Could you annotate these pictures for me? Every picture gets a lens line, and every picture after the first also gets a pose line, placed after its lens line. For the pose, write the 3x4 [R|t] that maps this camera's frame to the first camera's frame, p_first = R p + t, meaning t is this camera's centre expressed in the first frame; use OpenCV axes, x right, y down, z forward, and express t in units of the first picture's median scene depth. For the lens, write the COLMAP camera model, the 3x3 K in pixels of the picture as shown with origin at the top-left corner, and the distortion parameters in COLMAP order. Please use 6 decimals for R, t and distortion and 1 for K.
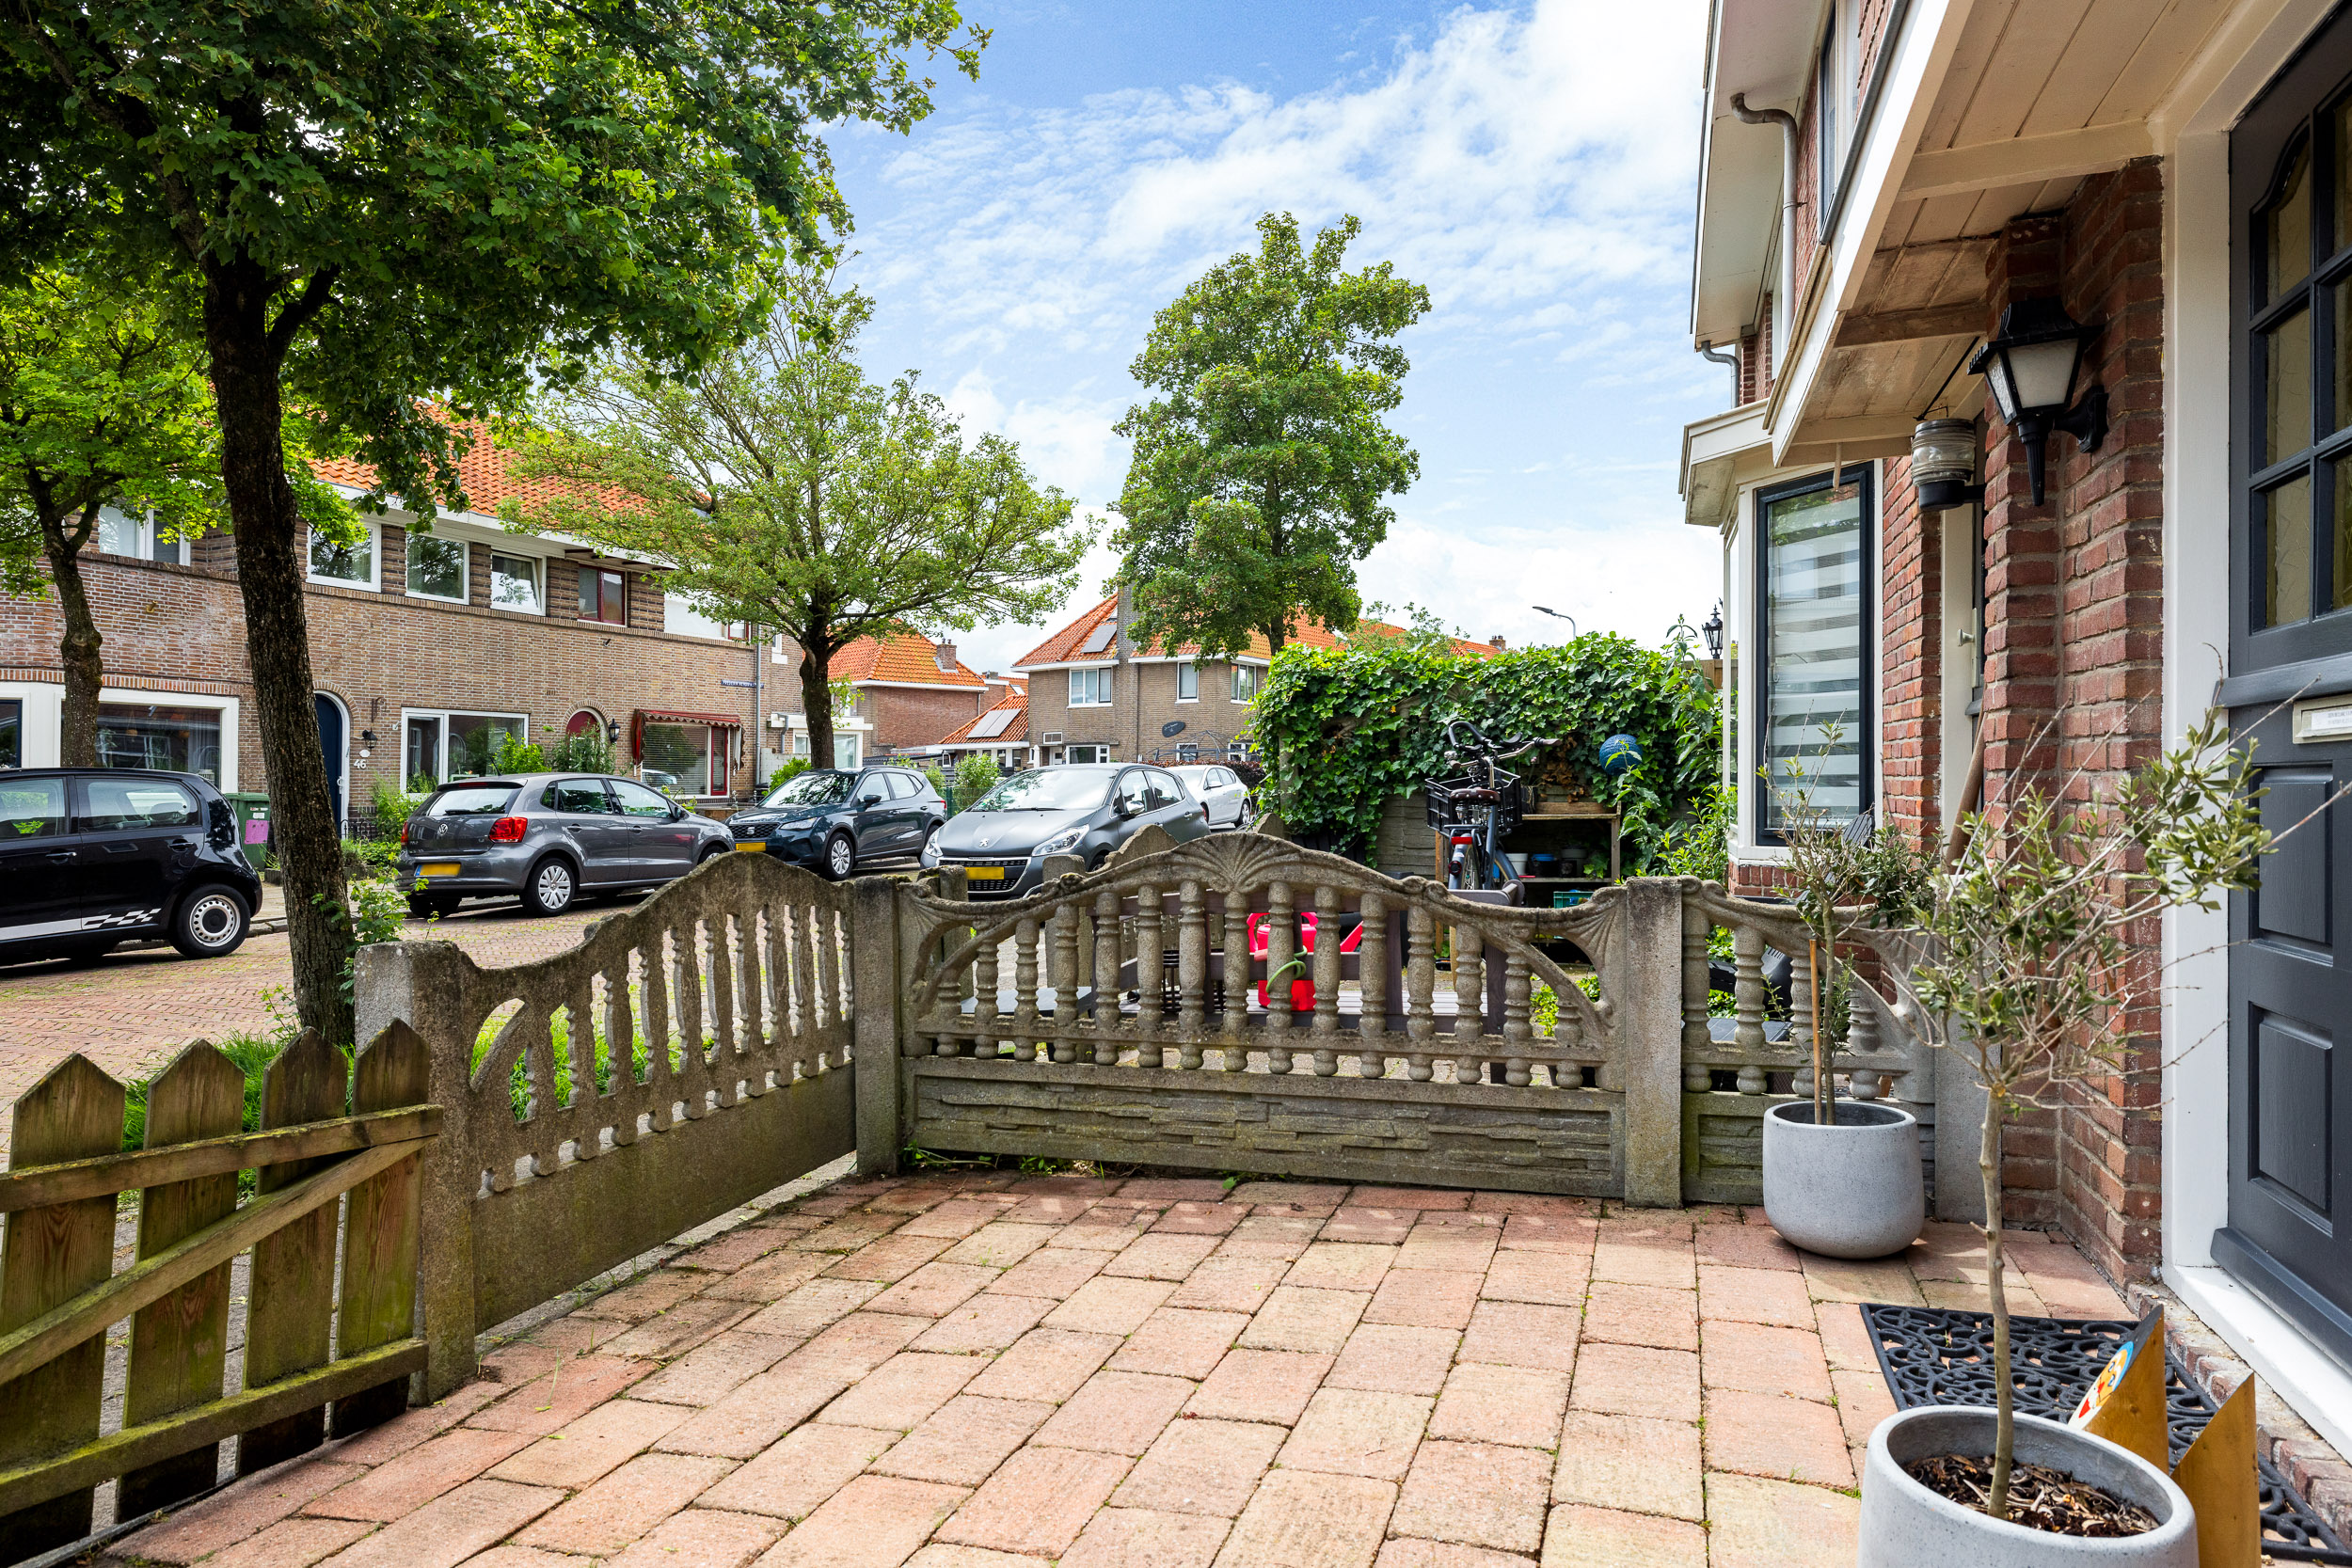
lens RADIAL K [[1410.6, 0, 1173.7], [0, 1410.6, 771.3], [0, 0, 1]] dist [0.002173, -0.000454]
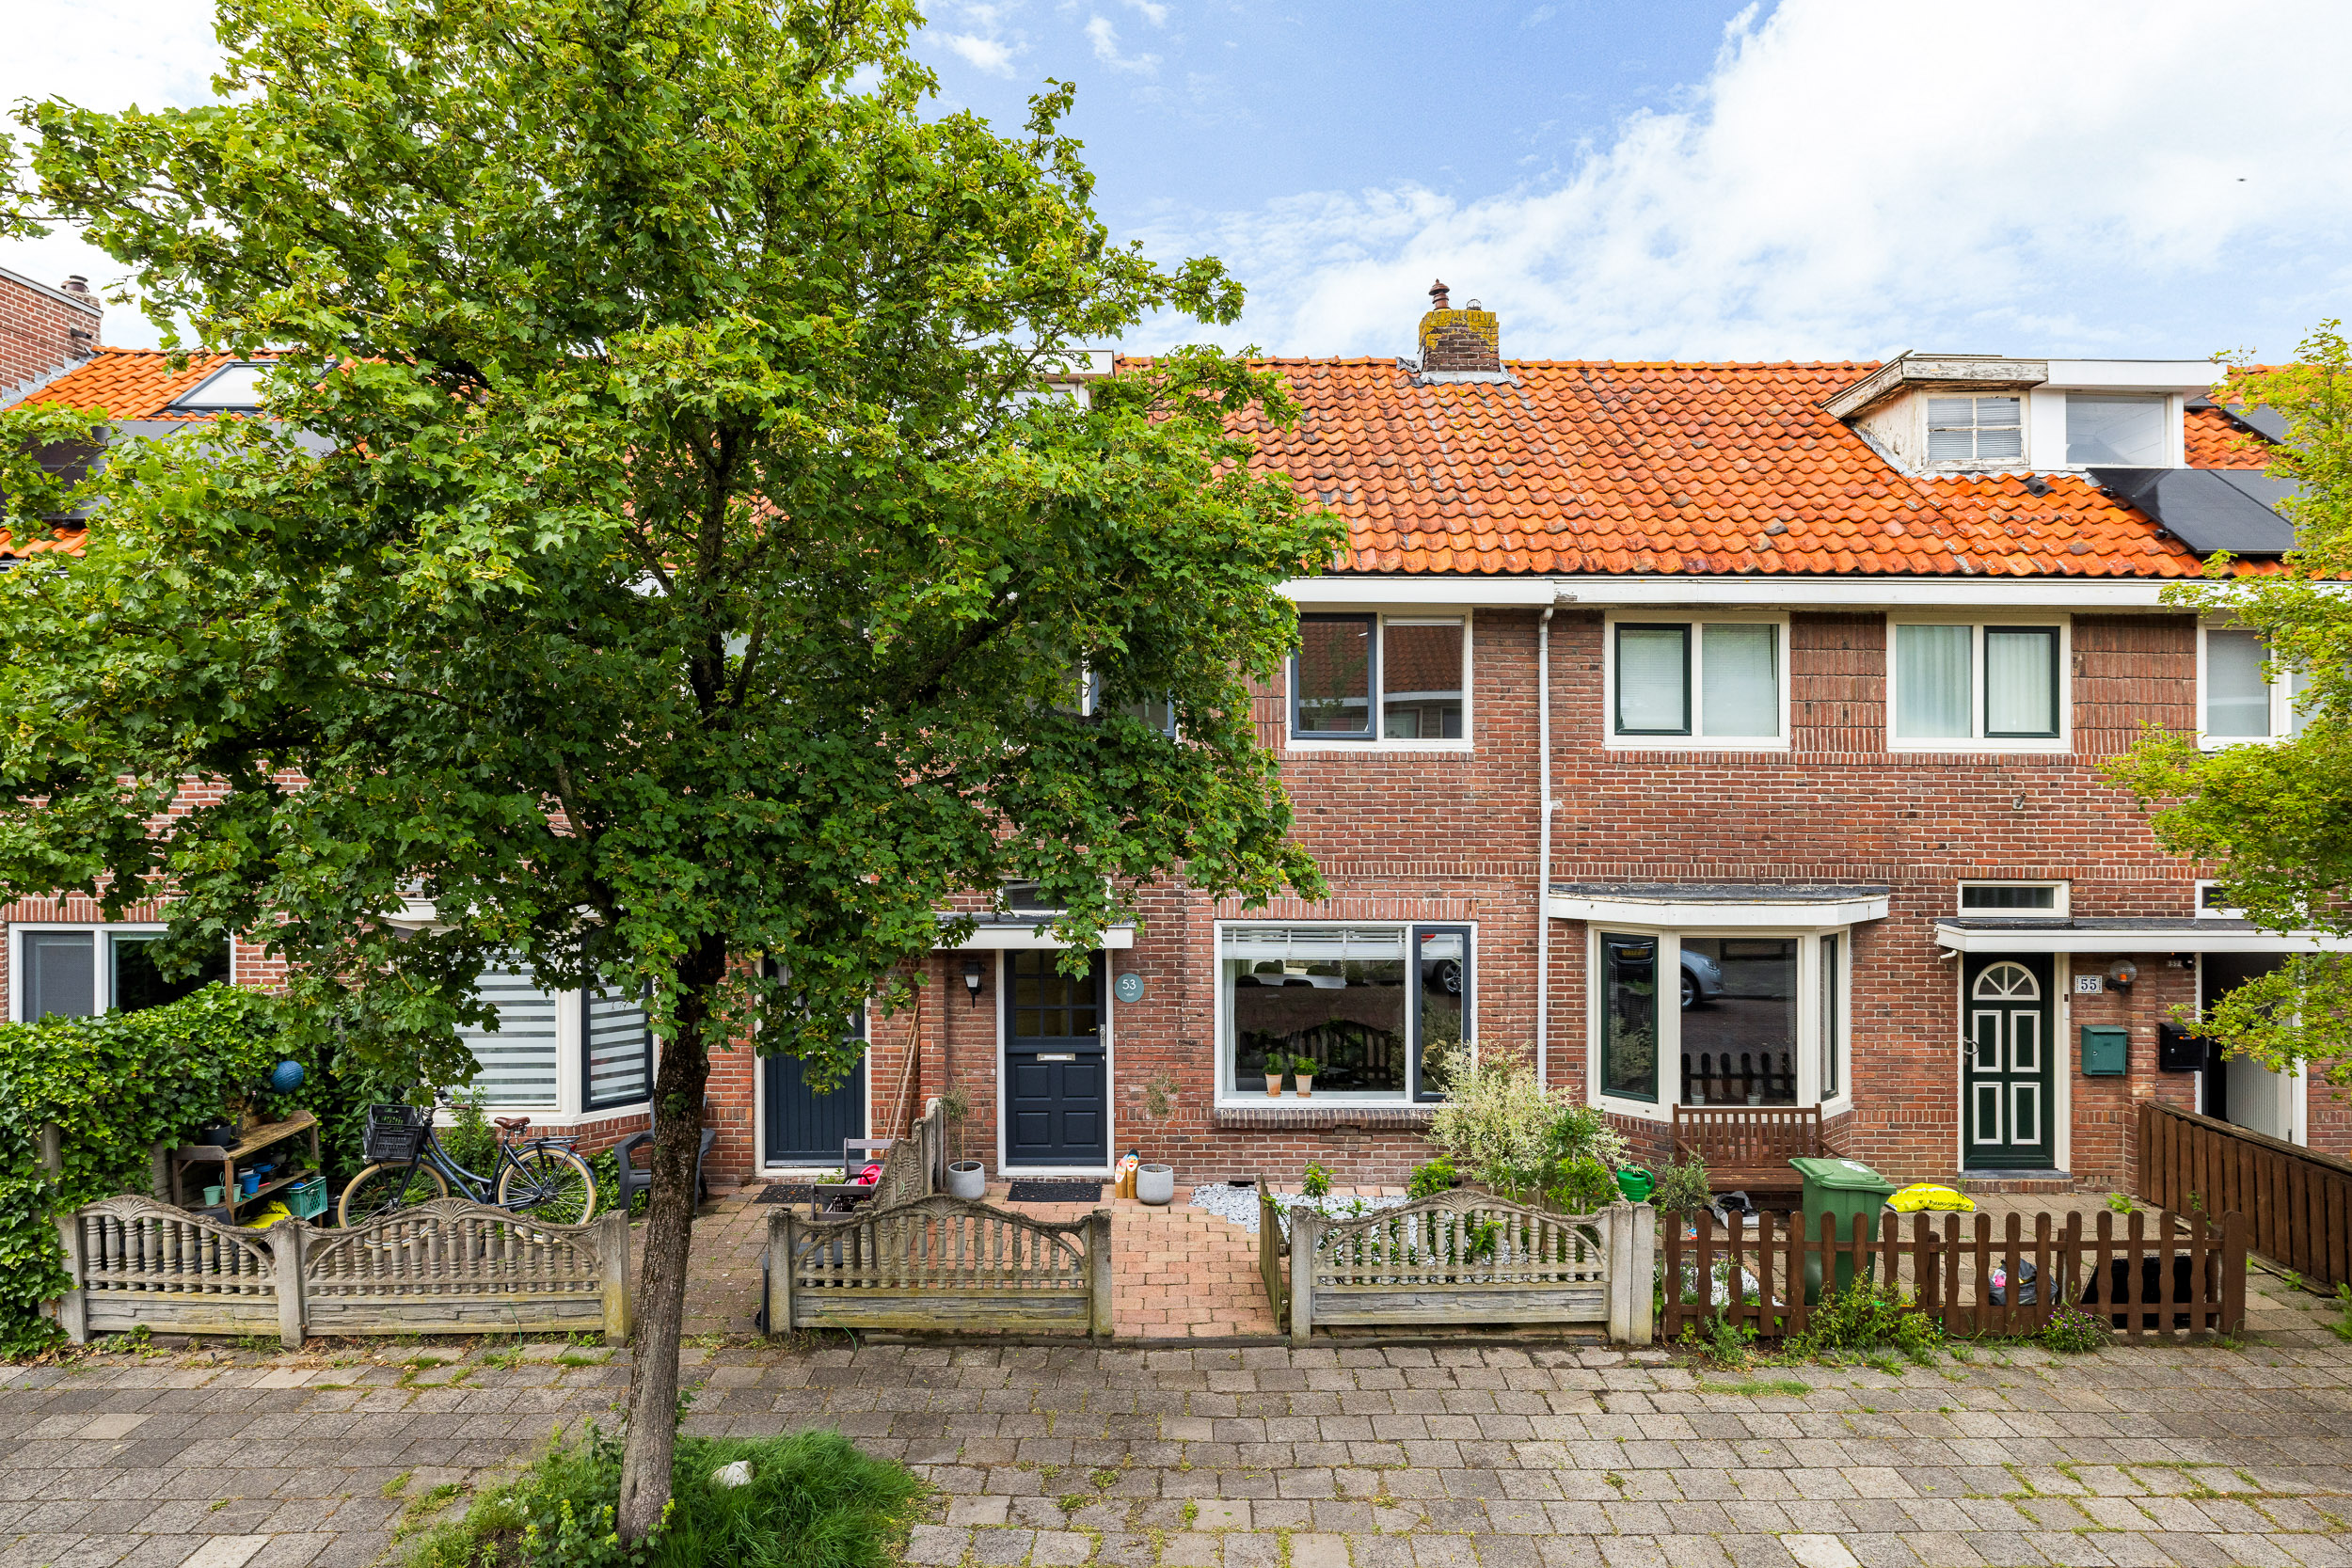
lens RADIAL K [[1410.6, 0, 1173.7], [0, 1410.6, 771.3], [0, 0, 1]] dist [0.002173, -0.000454]
pose [[-0.330486, -0.001426, 0.943810, -3.104558], [-0.011670, 0.999929, -0.002576, -0.775105], [-0.943739, -0.011866, -0.330479, 1.592590]]
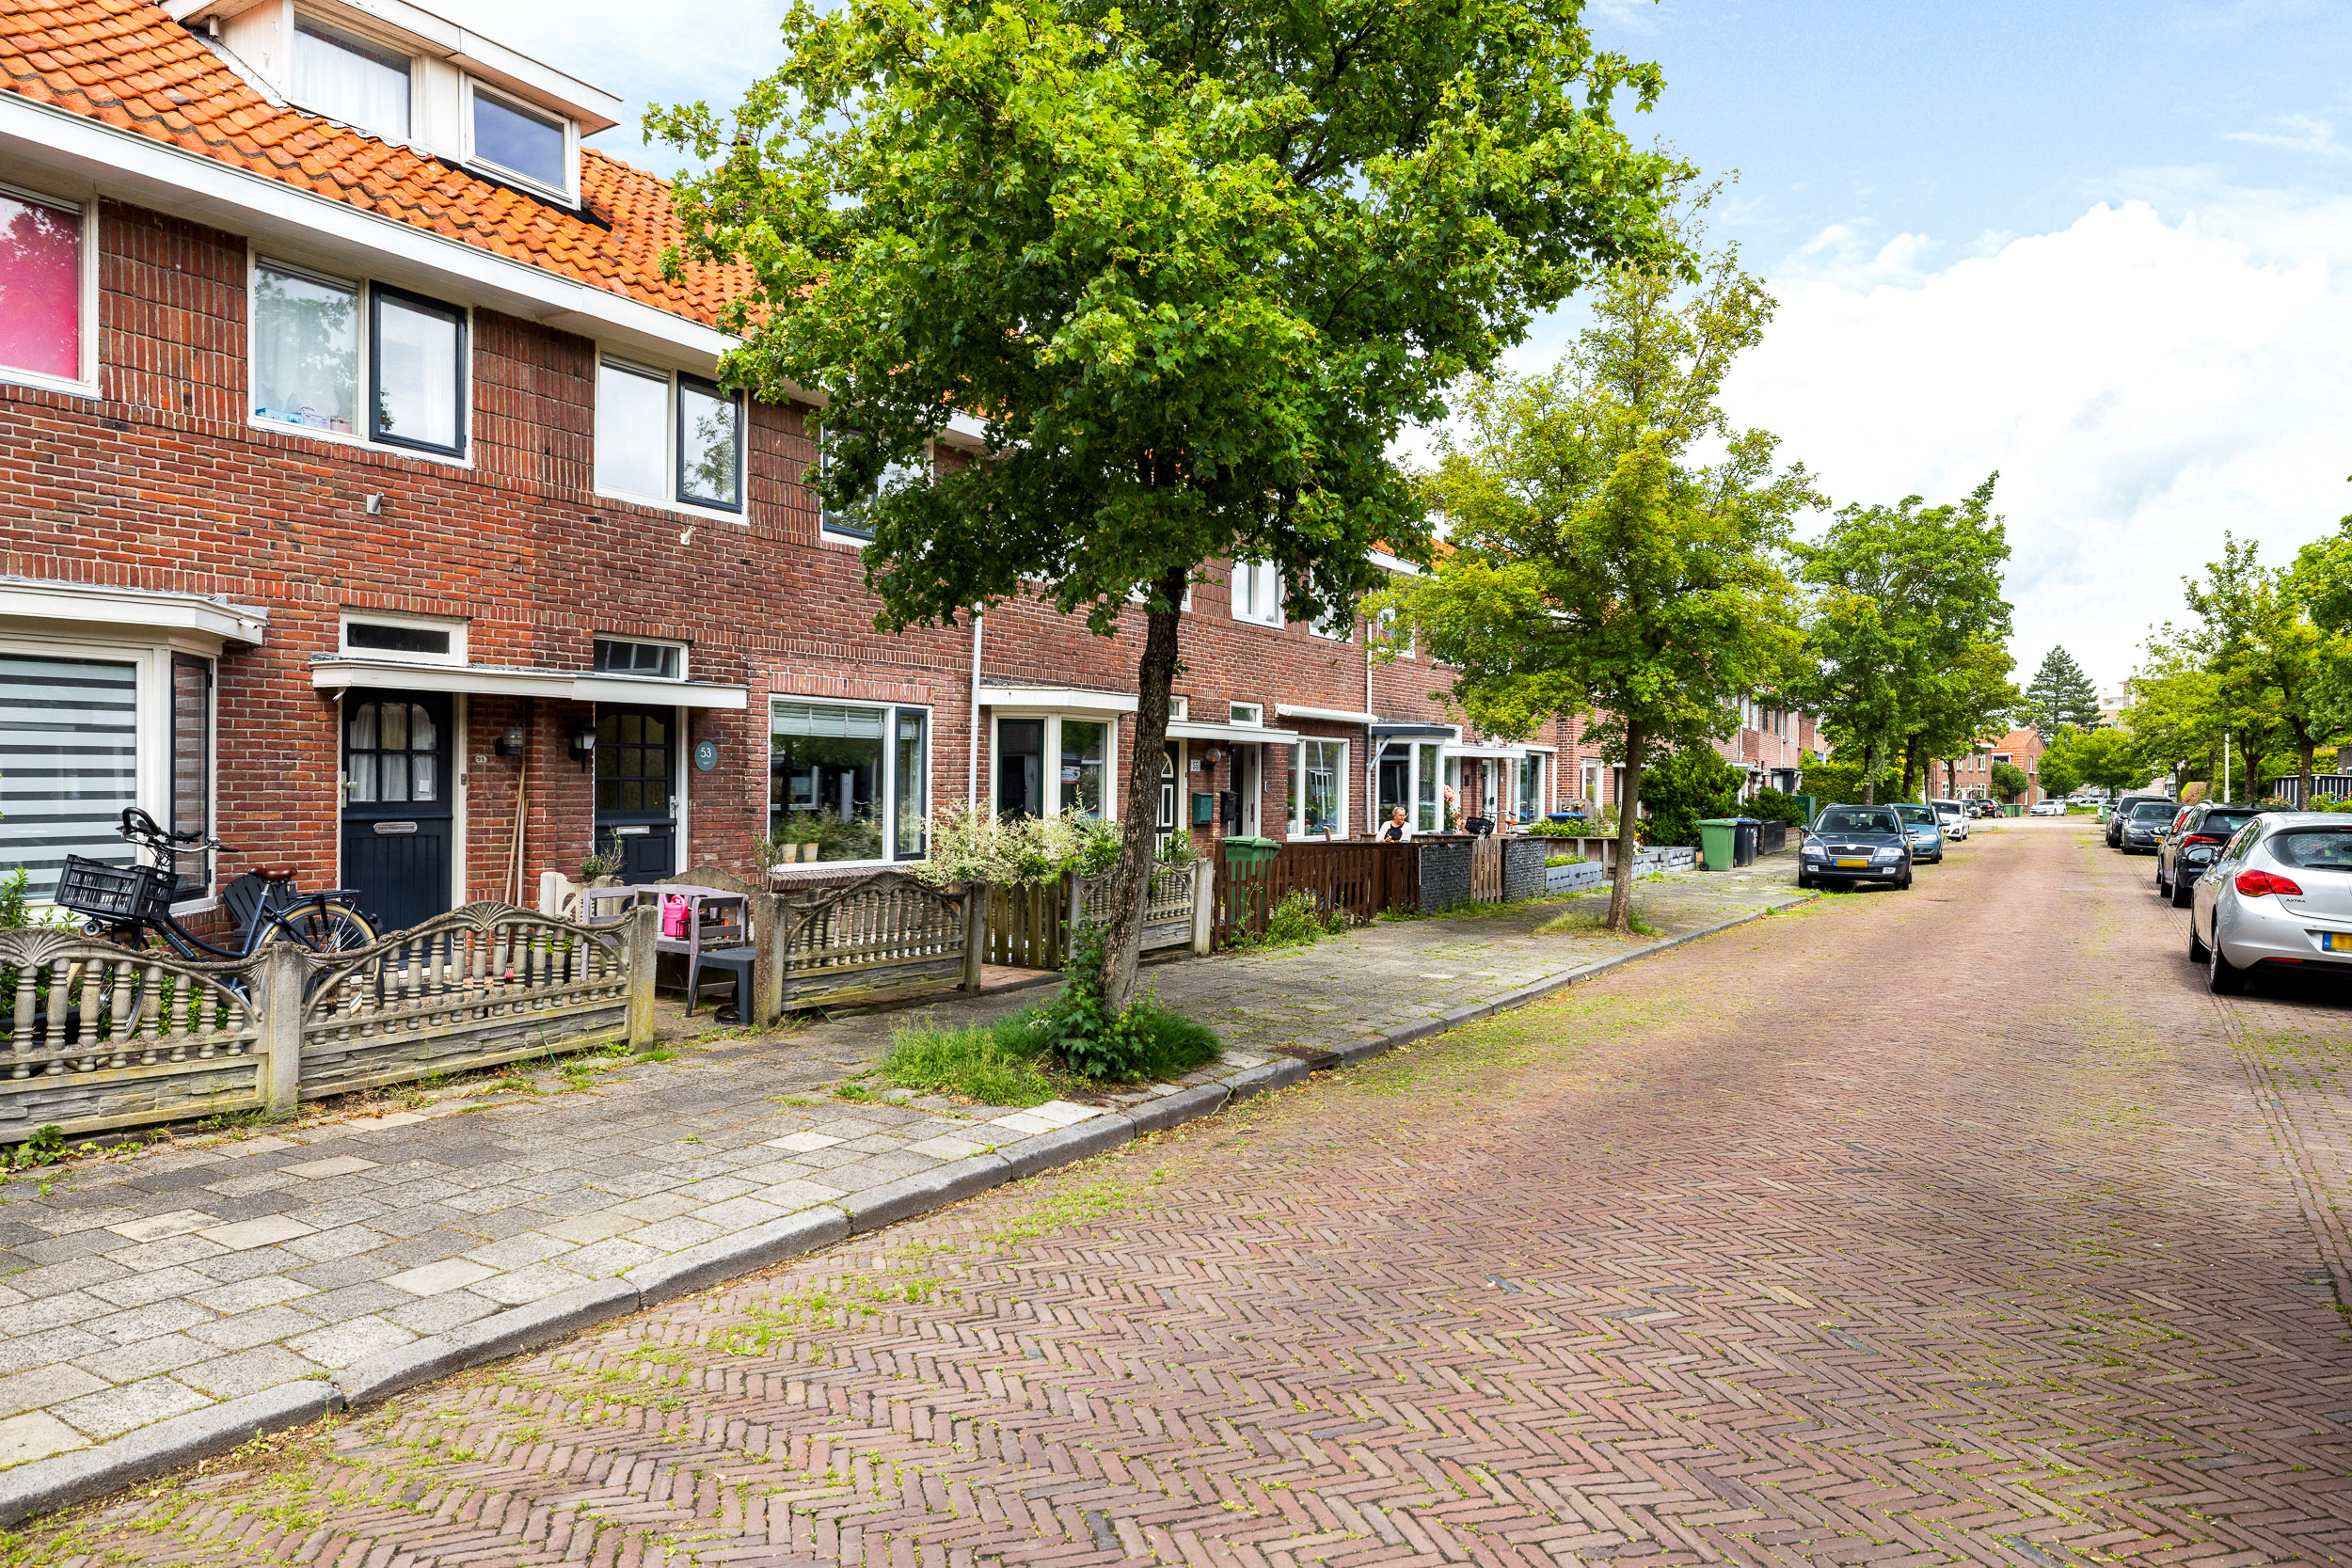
lens RADIAL K [[1552.3, 0, 1175.7], [0, 1552.3, 850.9], [0, 0, 1]] dist [0.006499, 0.000825]
pose [[-0.976435, -0.007305, 0.215689, -1.656237], [-0.001332, 0.999612, 0.027825, -0.081841], [-0.215809, 0.026882, -0.976065, 4.193735]]
